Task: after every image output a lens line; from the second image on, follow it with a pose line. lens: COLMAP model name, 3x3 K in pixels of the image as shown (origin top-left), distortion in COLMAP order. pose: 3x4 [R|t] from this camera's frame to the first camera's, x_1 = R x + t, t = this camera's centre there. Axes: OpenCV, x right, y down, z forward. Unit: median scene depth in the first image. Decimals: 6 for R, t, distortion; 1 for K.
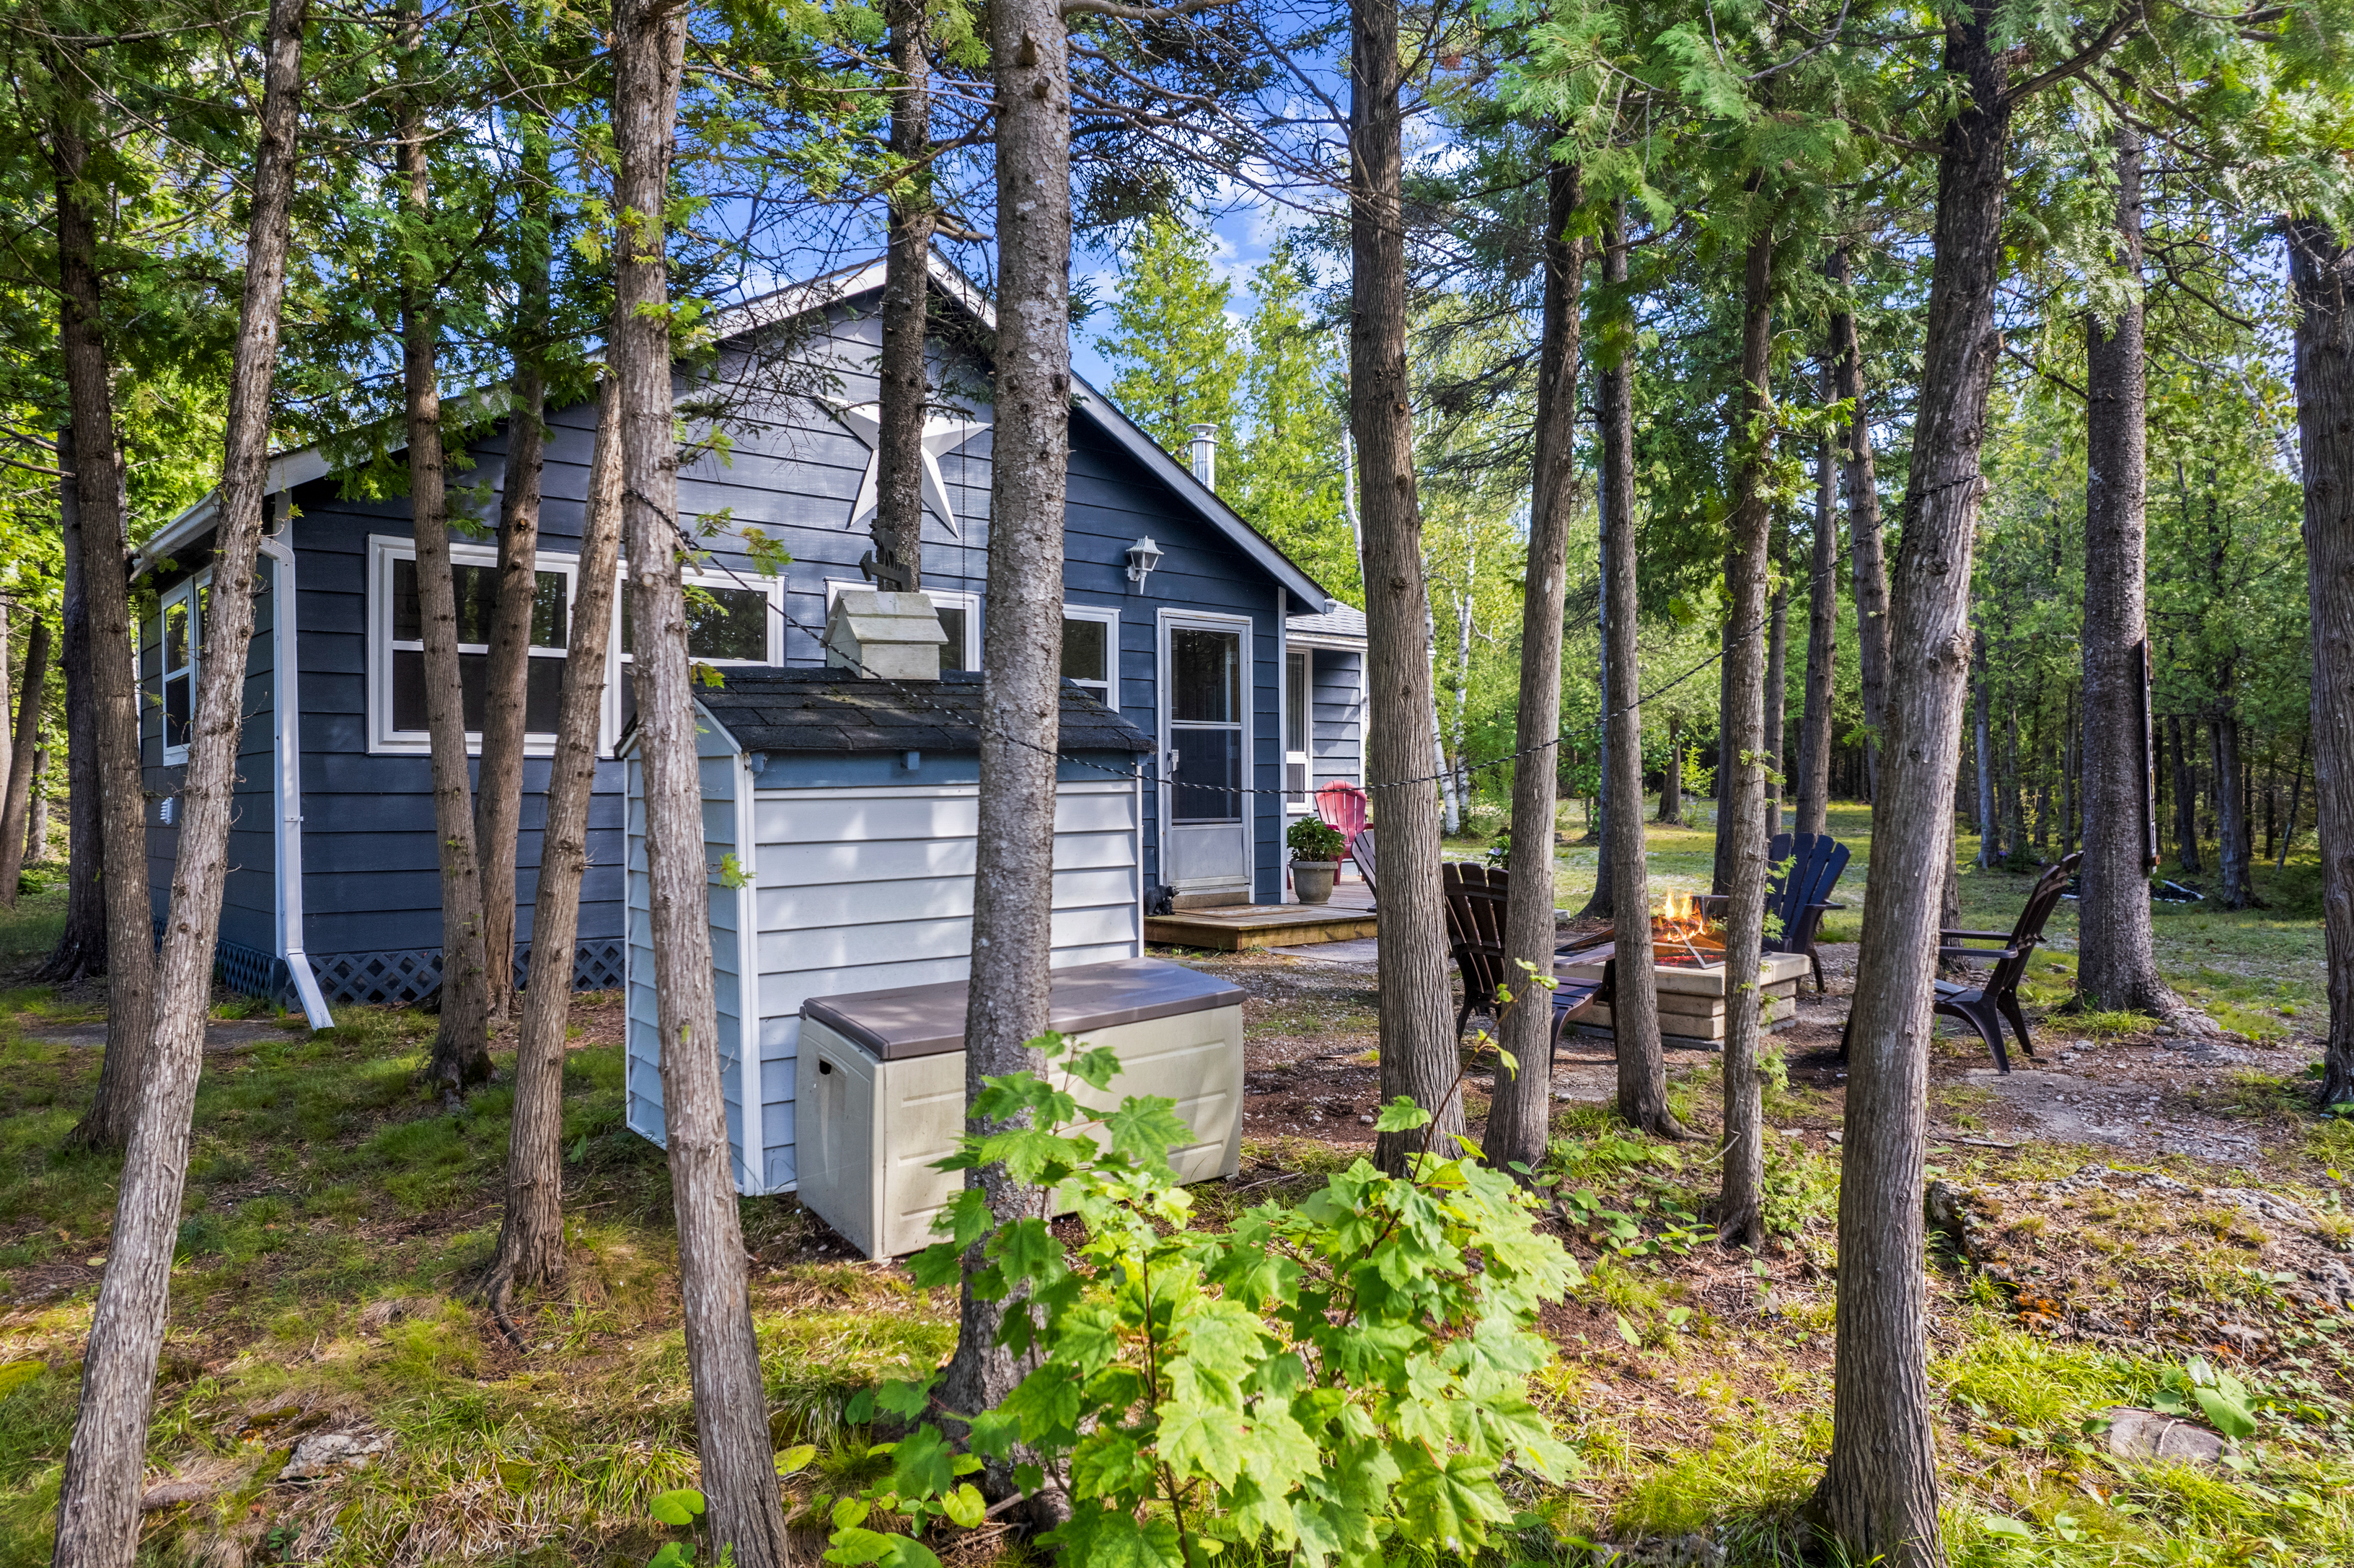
lens RADIAL K [[1522.7, 0, 1178.1], [0, 1522.7, 768.9], [0, 0, 1]] dist [-0.066485, 0.048793]
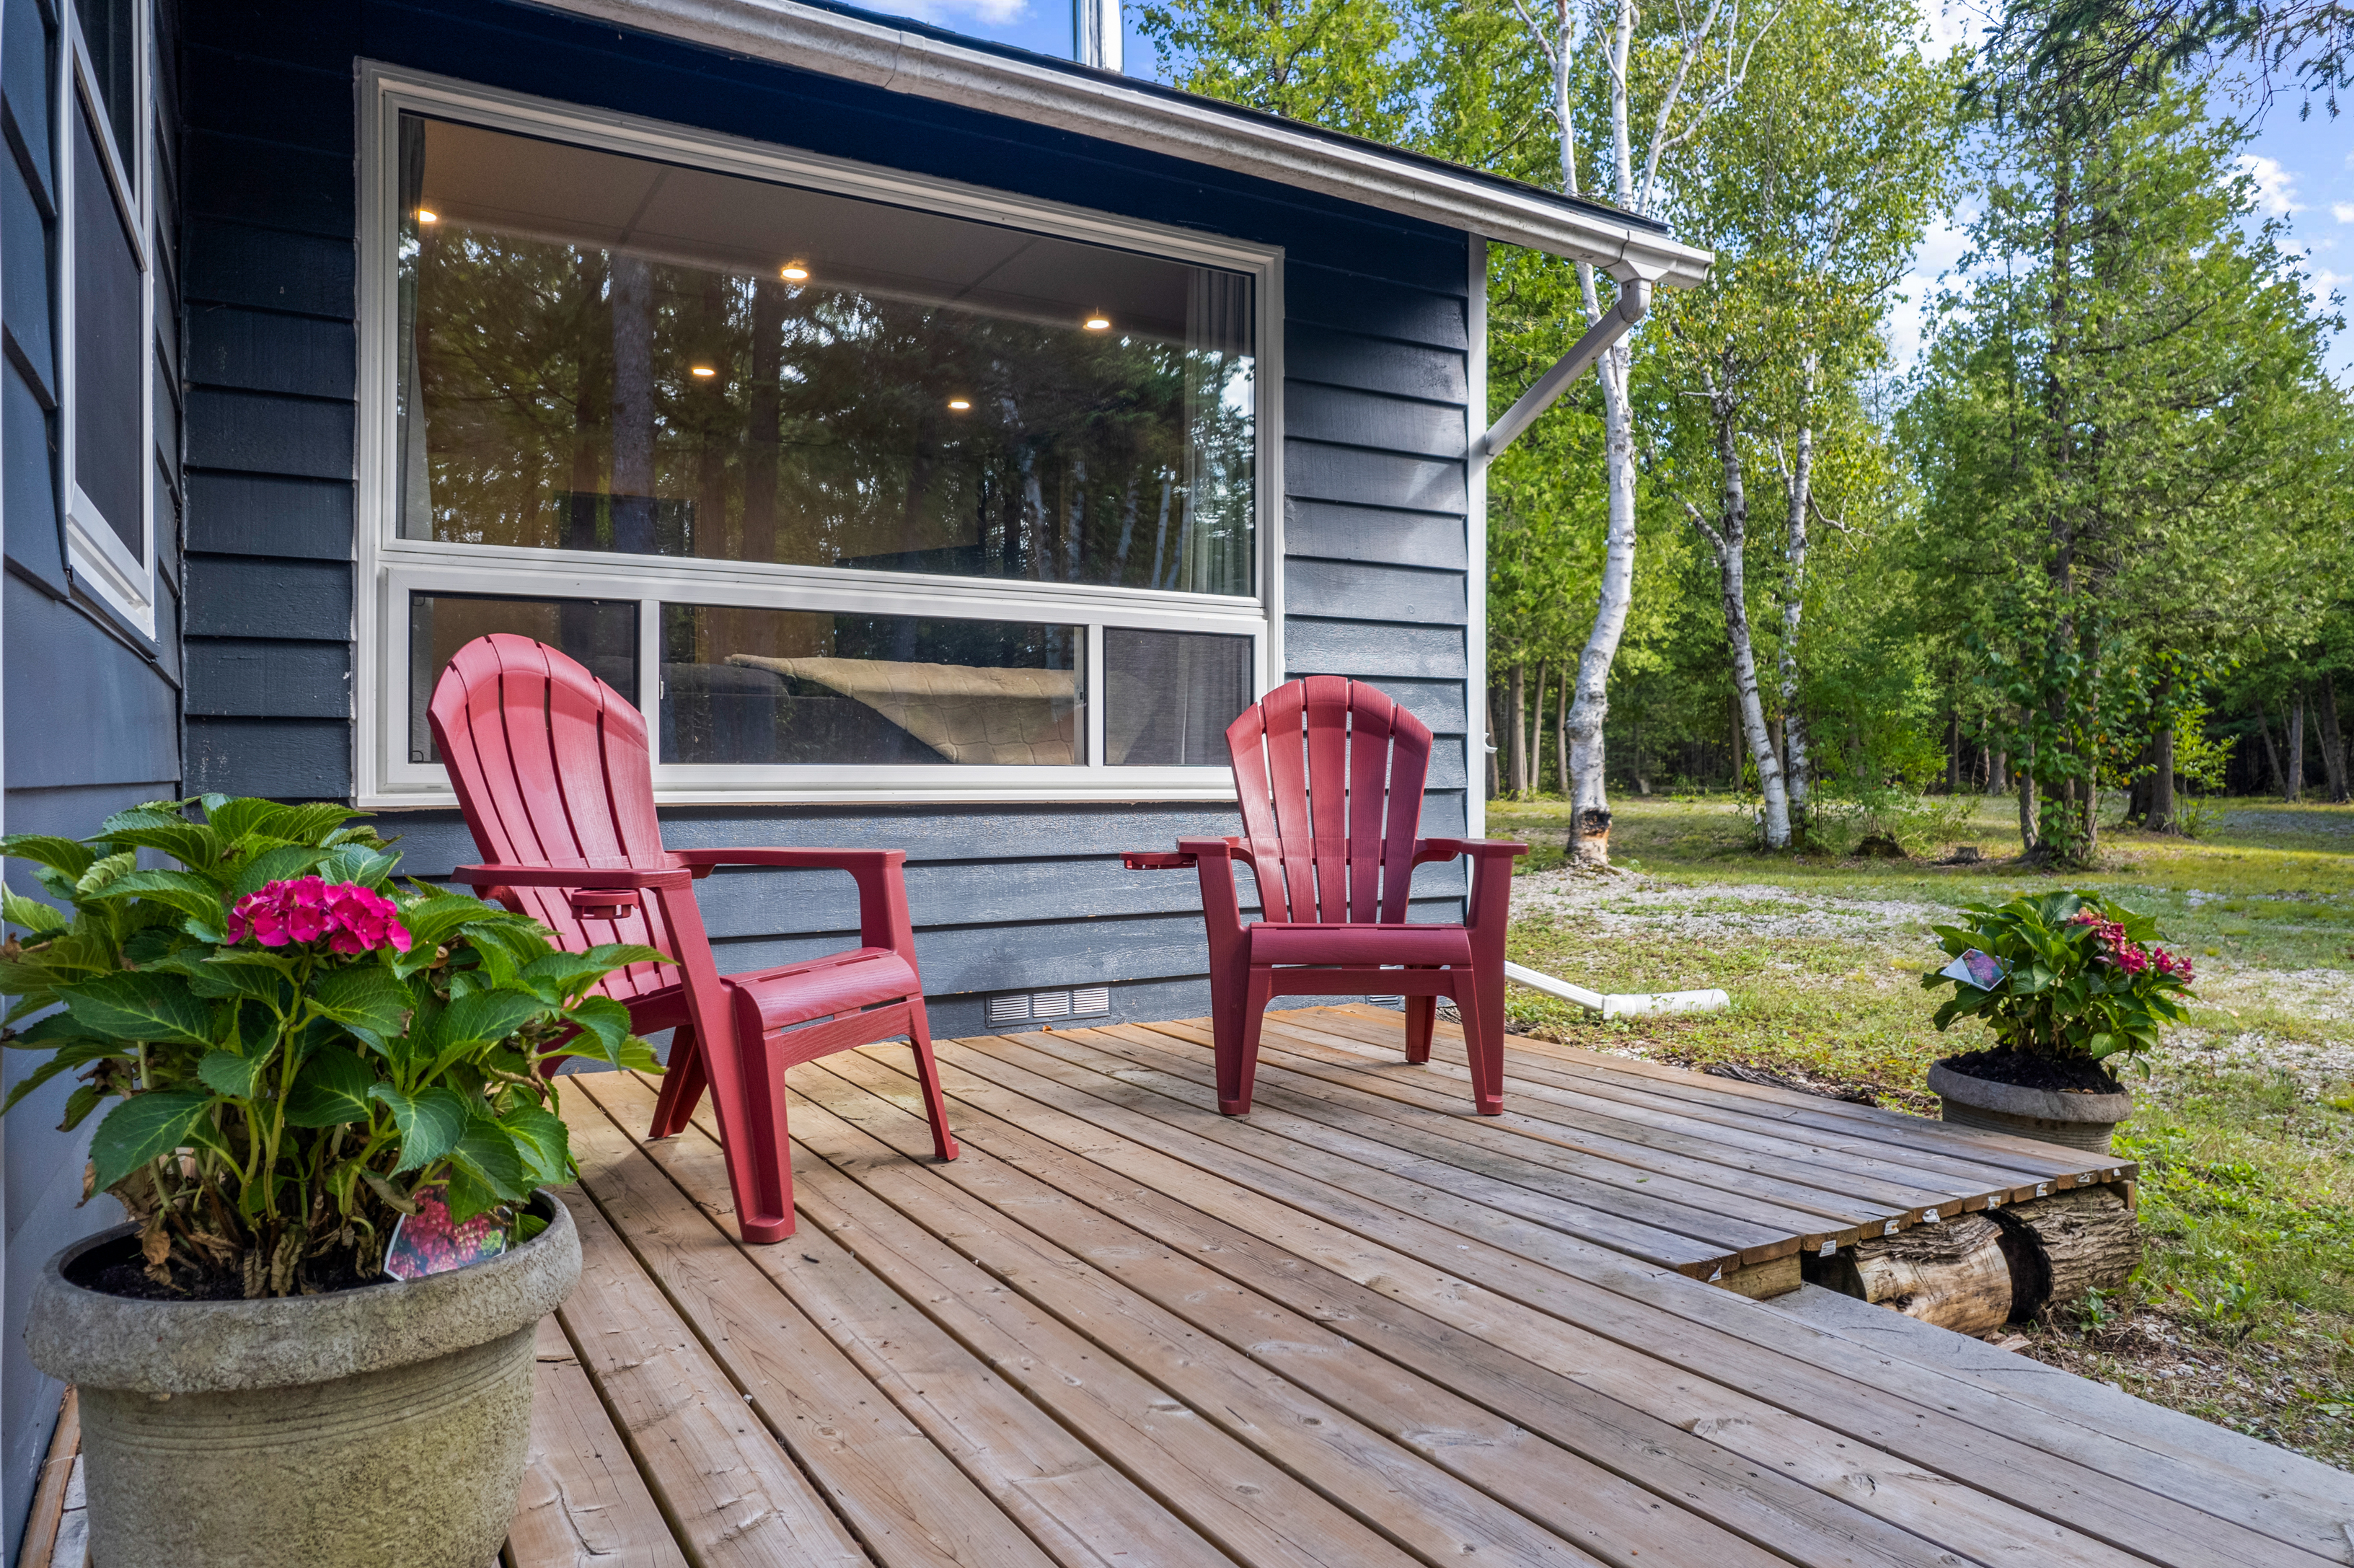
lens RADIAL K [[1522.7, 0, 1187.4], [0, 1522.7, 773.1], [0, 0, 1]] dist [-0.066485, 0.048793]
pose [[0.980987, -0.000631, -0.194072, 0.175304], [0.001016, 0.999998, 0.001885, 0.031140], [0.194070, -0.002047, 0.980986, 0.963179]]
